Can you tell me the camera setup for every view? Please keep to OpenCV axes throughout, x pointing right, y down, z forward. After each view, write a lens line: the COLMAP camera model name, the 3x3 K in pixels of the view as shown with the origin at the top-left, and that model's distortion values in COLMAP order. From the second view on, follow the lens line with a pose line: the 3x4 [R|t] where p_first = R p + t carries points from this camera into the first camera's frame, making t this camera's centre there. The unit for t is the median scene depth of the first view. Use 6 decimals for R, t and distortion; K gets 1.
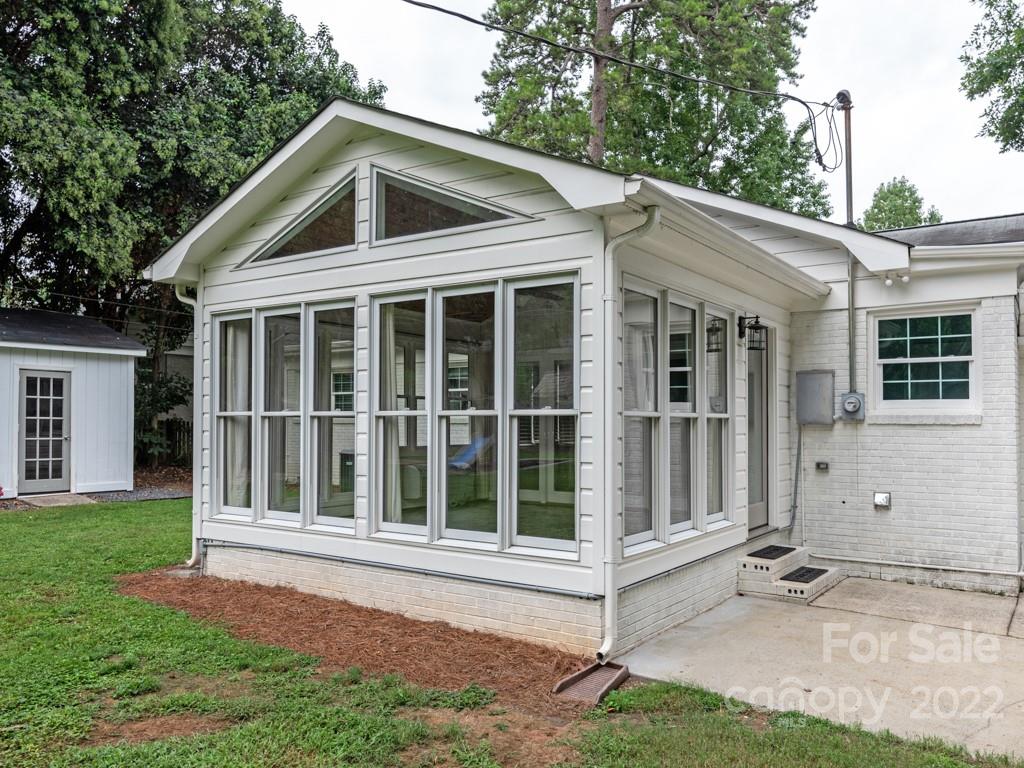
lens RADIAL K [[800.4, 0, 512.4], [0, 800.4, 406.6], [0, 0, 1]] dist [-0.004163, 0.001585]
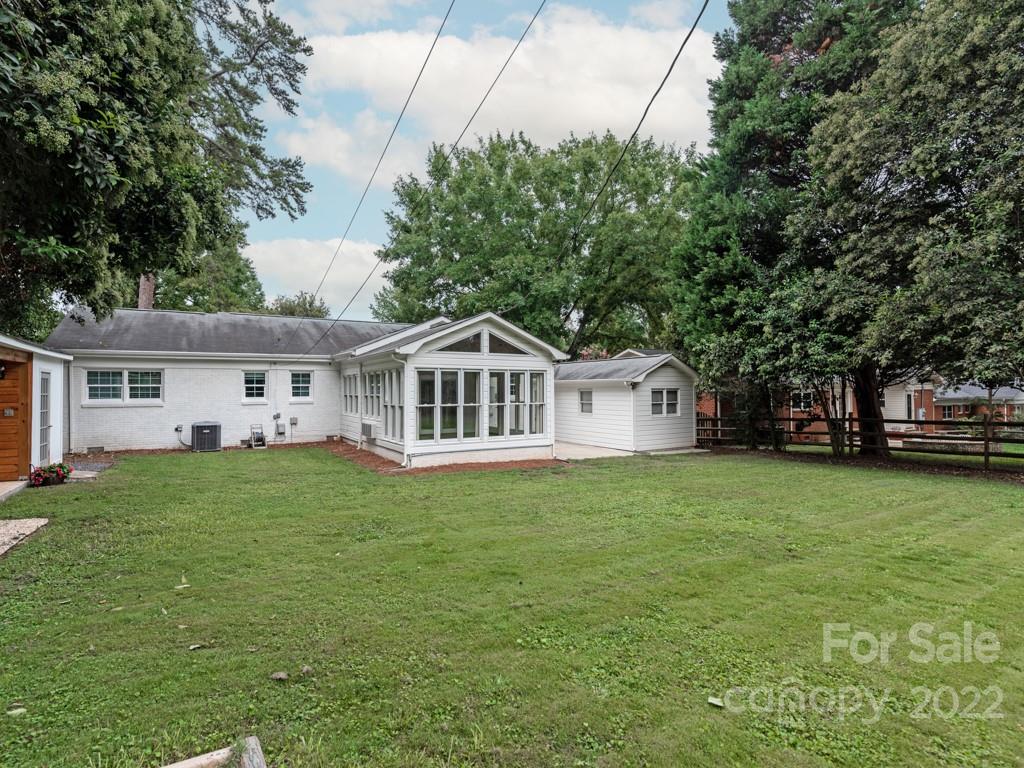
lens RADIAL K [[514.2, 0, 510.2], [0, 514.2, 382.3], [0, 0, 1]] dist [0.001142, -0.000552]
pose [[0.413941, 0.008117, 0.910267, -1.609881], [-0.015265, 0.999882, -0.001974, -0.062737], [-0.910176, -0.013078, 0.414016, 0.018585]]
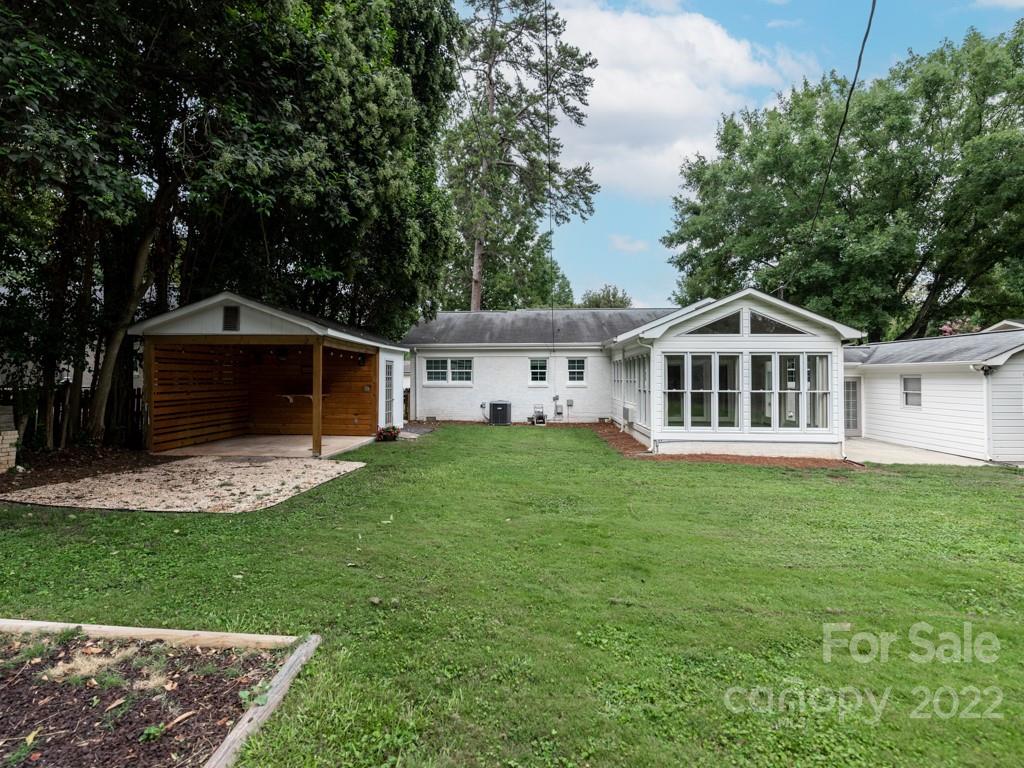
lens RADIAL K [[502.7, 0, 506.8], [0, 502.7, 366.7], [0, 0, 1]] dist [0.003320, 0.000526]
pose [[0.855715, 0.008163, 0.517383, -1.482638], [-0.010564, 0.999943, 0.001696, -0.059502], [-0.517339, -0.006917, 0.855752, -0.111759]]
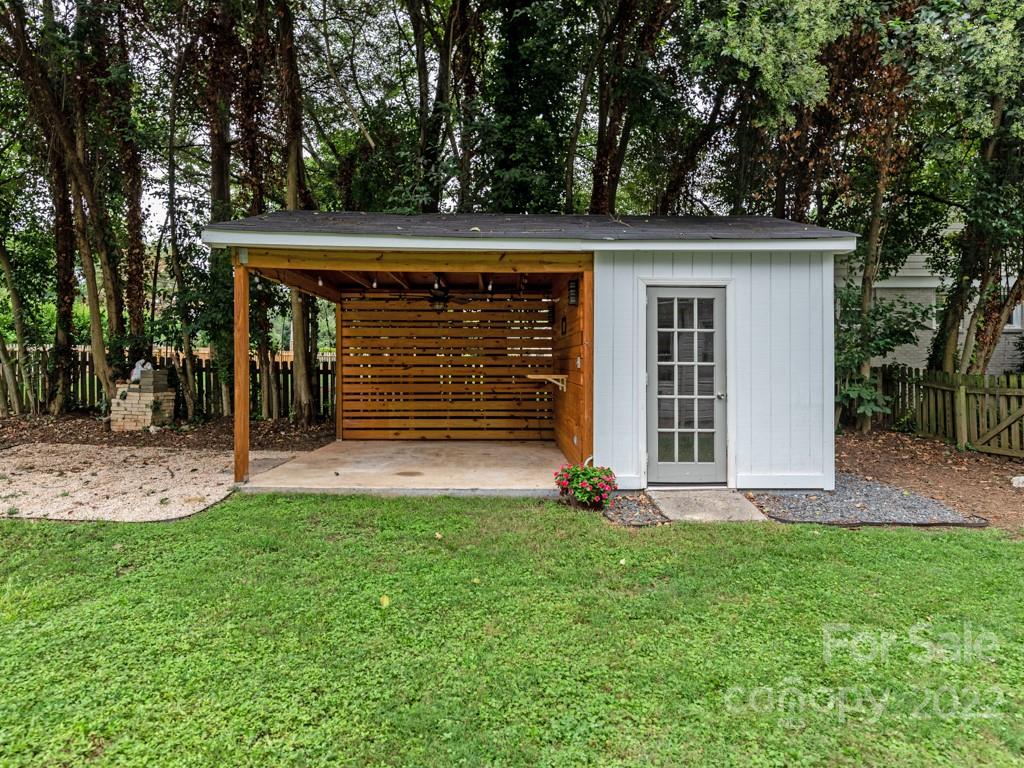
lens RADIAL K [[601.3, 0, 510.2], [0, 601.3, 367.8], [0, 0, 1]] dist [0.003254, 0.000943]
pose [[0.589873, -0.003205, -0.807490, -0.457045], [0.017540, 0.999807, 0.008845, 0.017898], [0.807305, -0.019381, 0.589816, 0.973138]]
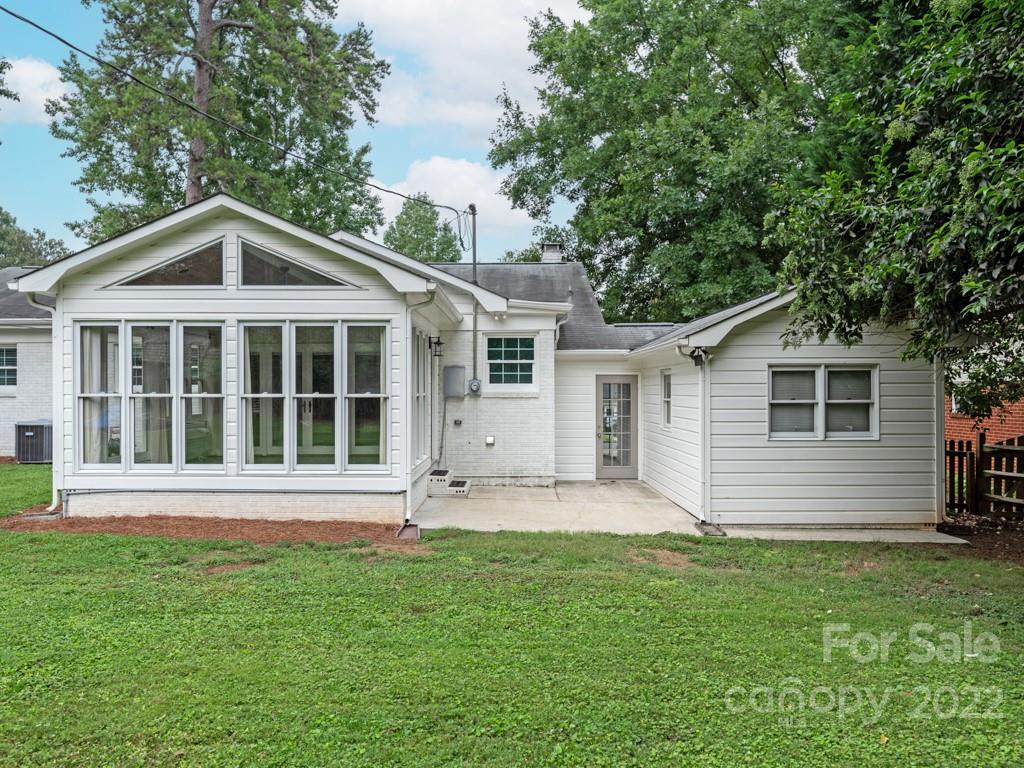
lens RADIAL K [[766.3, 0, 506.6], [0, 766.3, 389.7], [0, 0, 1]] dist [0.000516, 0.002208]
pose [[0.829039, -0.003574, 0.559180, -0.445231], [-0.009465, 0.999747, 0.020422, -0.029643], [-0.559111, -0.022223, 0.828795, -0.413114]]
